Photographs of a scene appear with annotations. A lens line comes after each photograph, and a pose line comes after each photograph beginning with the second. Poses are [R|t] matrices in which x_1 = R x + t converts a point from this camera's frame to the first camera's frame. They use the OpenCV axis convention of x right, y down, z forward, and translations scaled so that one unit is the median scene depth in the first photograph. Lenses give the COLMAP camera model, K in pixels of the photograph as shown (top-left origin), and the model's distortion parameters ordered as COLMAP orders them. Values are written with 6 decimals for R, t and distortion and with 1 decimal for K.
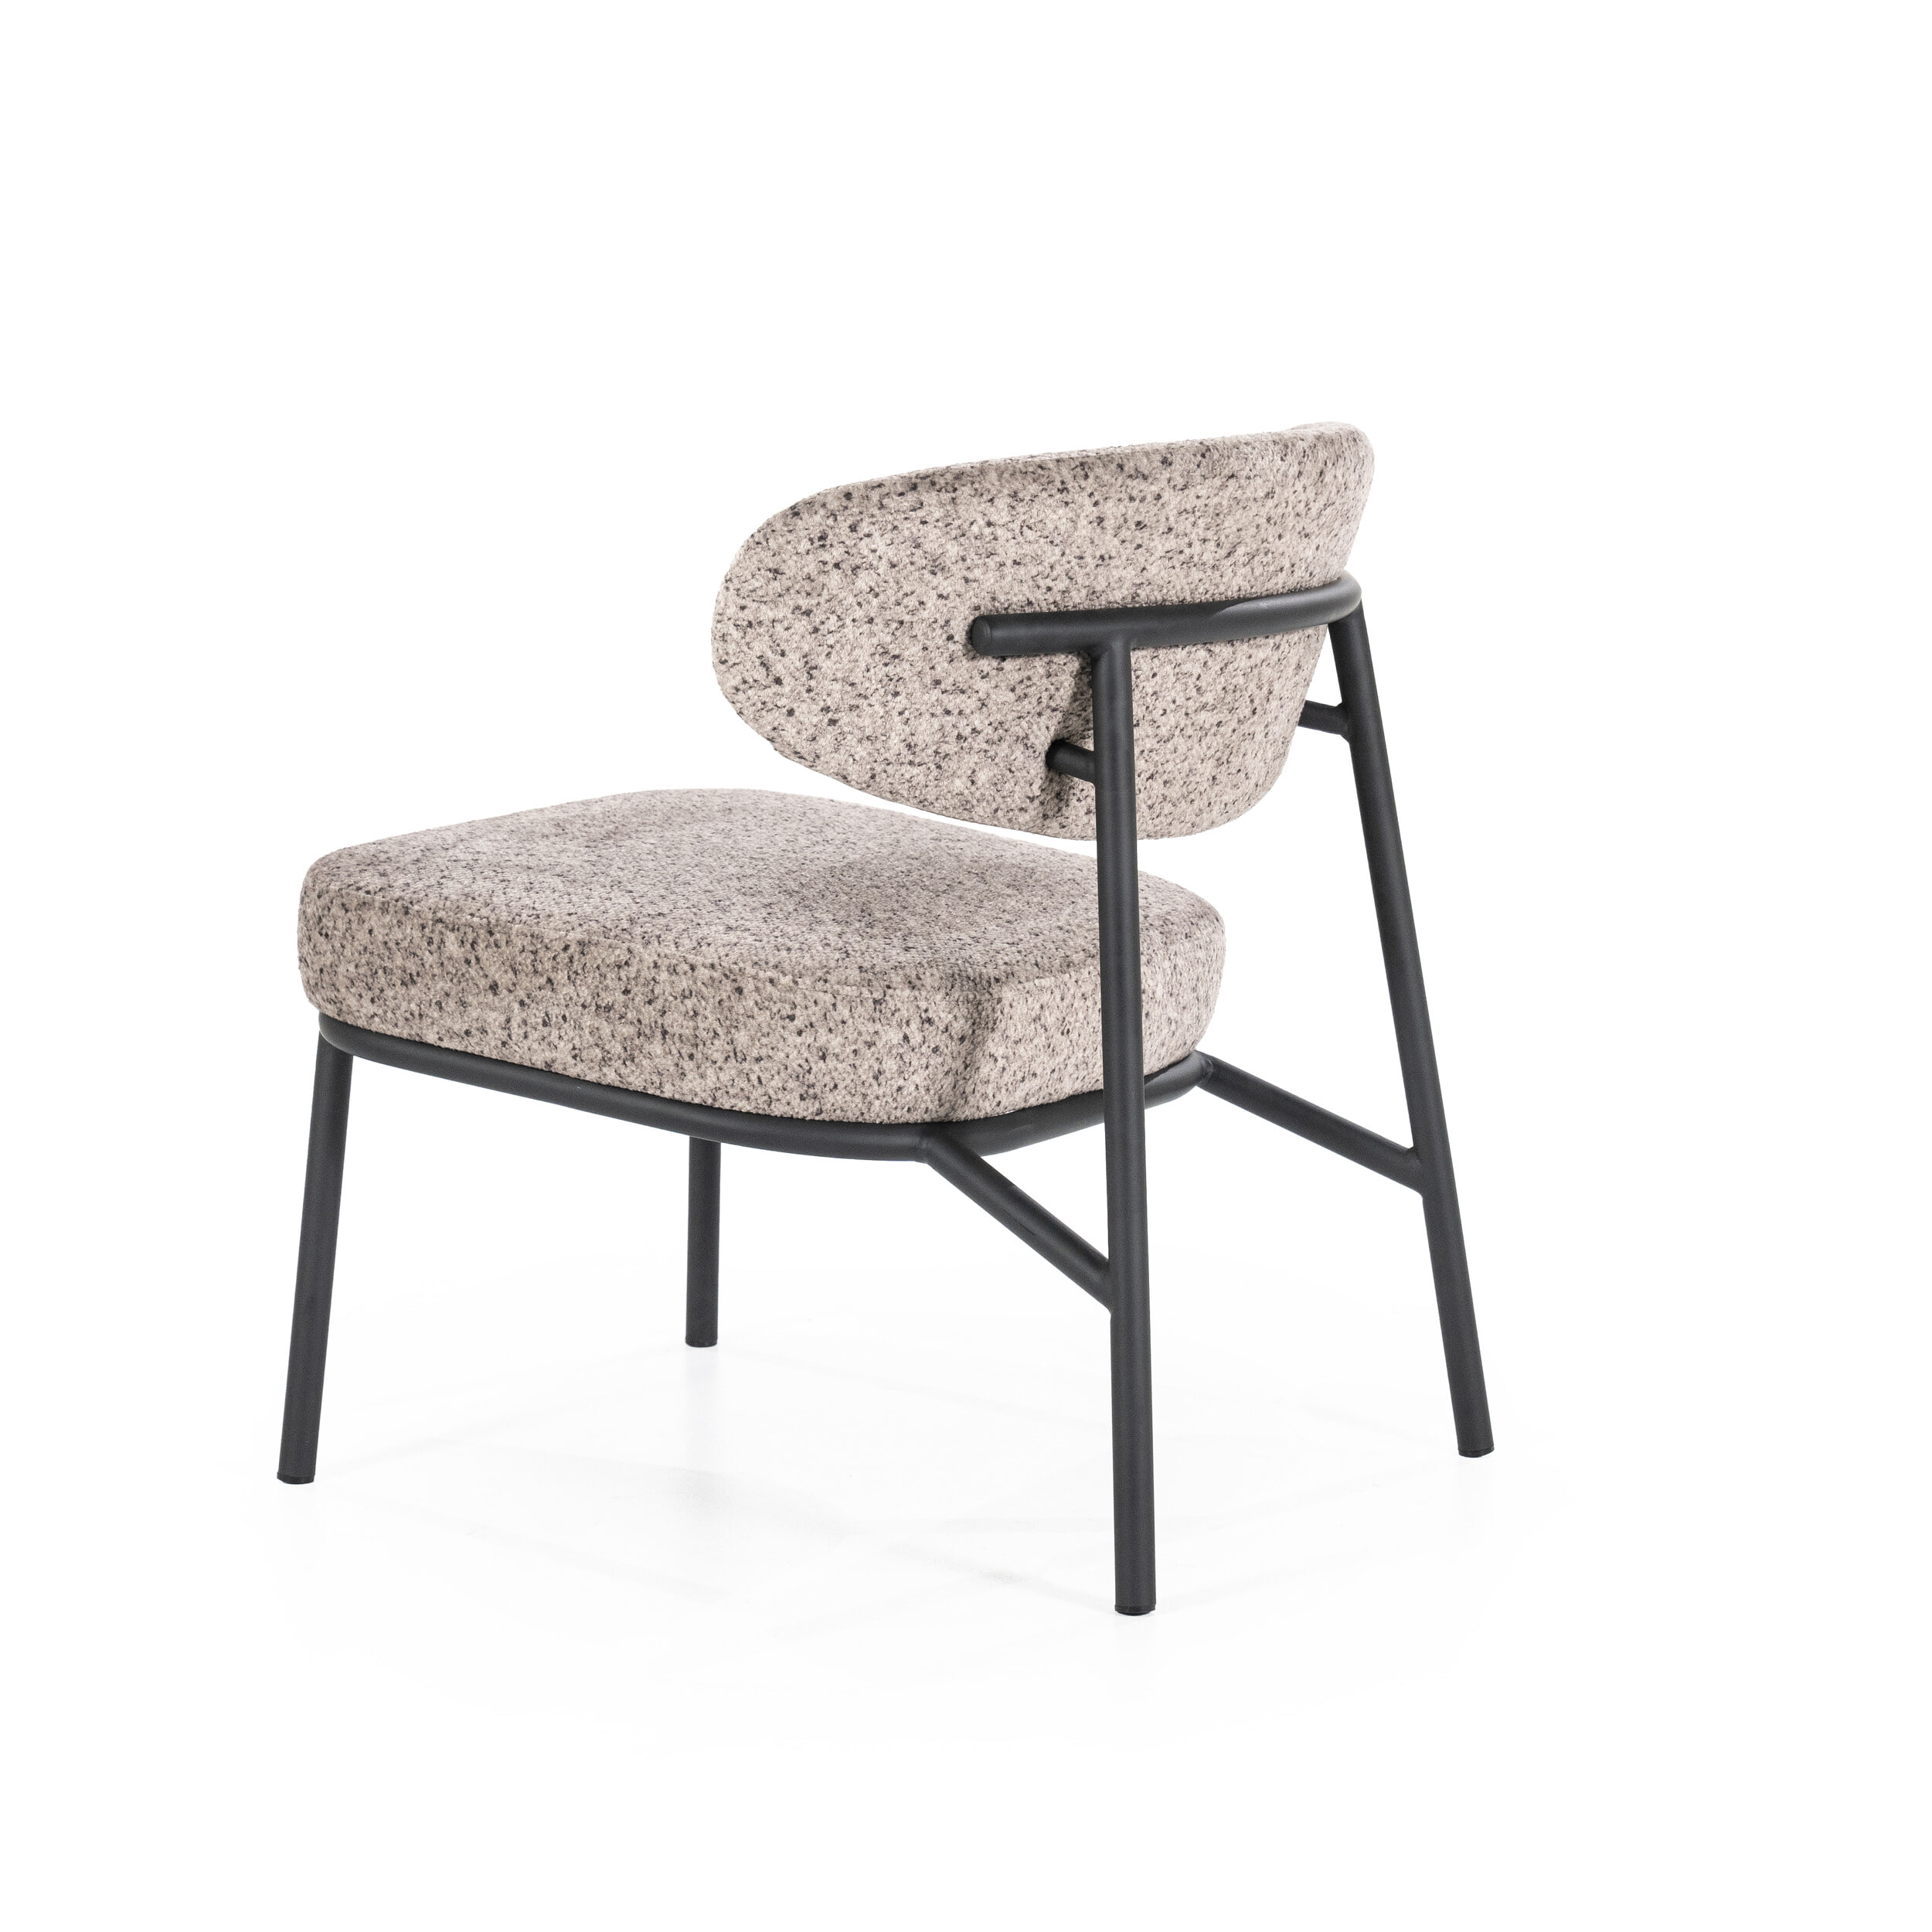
lens RADIAL K [[5567.7, 0, 966.0], [0, 5567.7, 966.0], [0, 0, 1]] dist [0.343844, 0.236194]
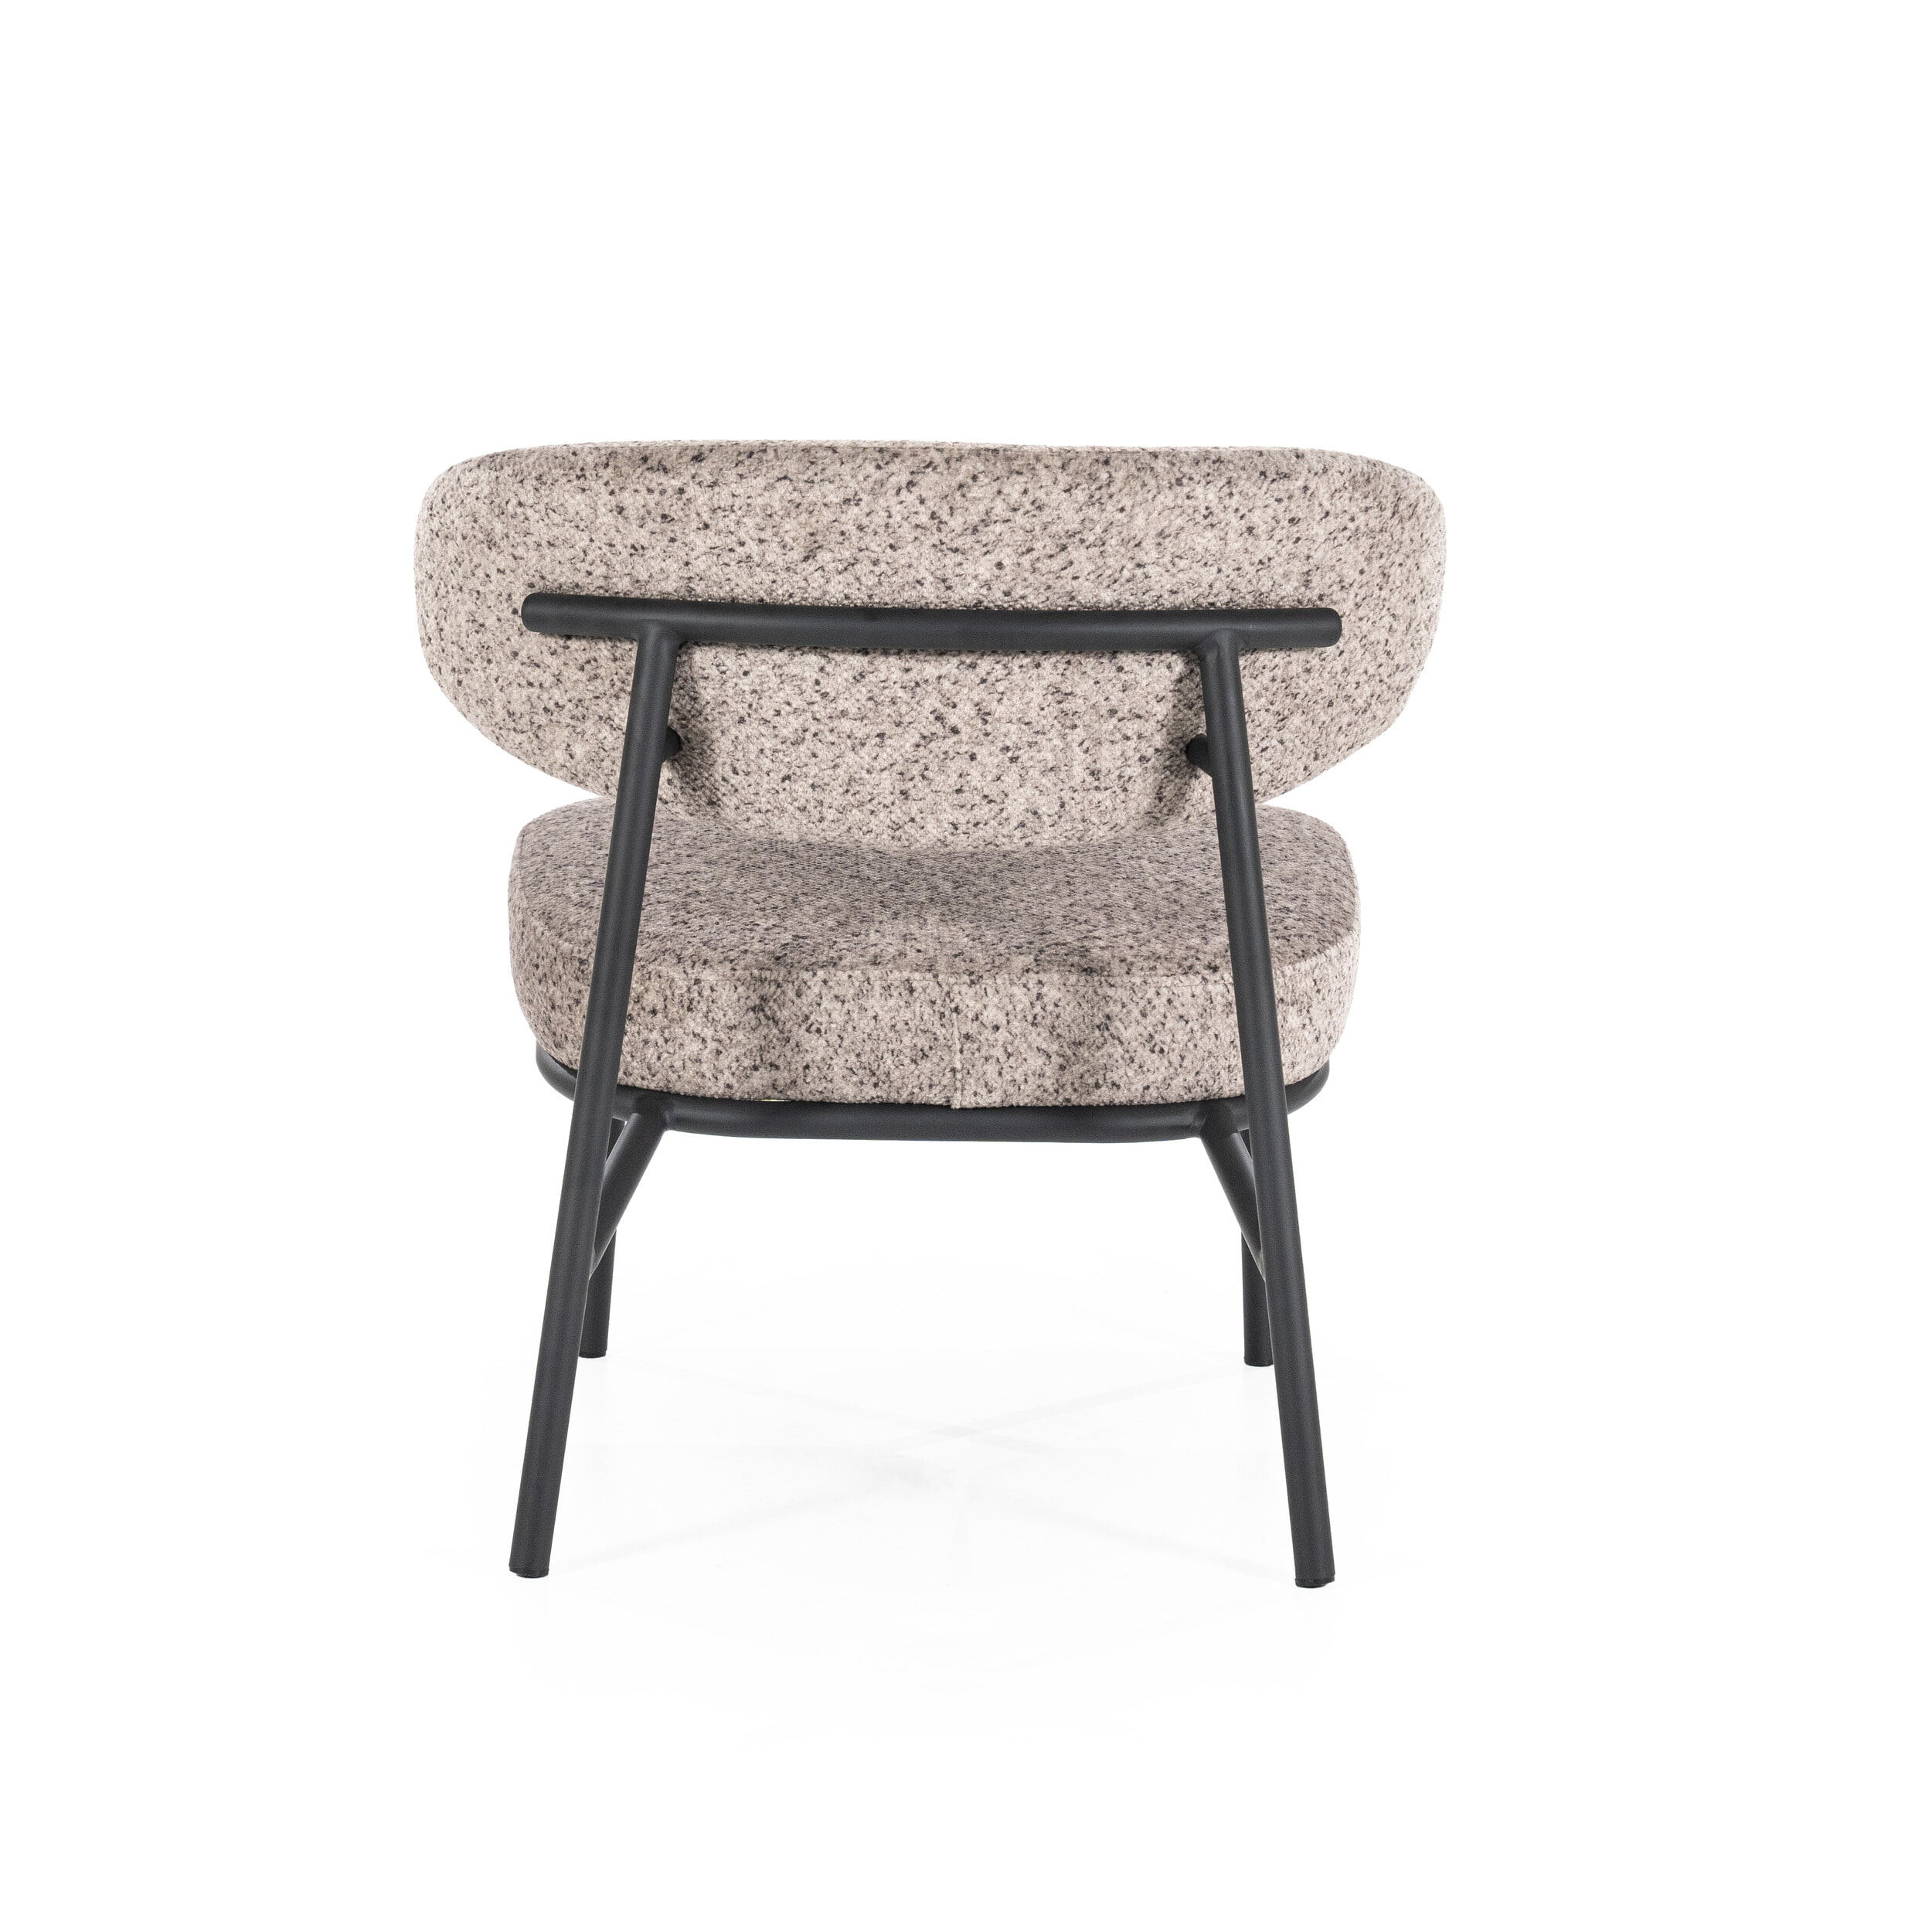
lens RADIAL K [[5567.7, 0, 966.0], [0, 5567.7, 966.0], [0, 0, 1]] dist [0.343844, 0.236194]
pose [[0.497382, 0.122610, -0.858824, 0.919902], [-0.135575, 0.988785, 0.062647, -0.068252], [0.856873, 0.085276, 0.508426, 0.529460]]
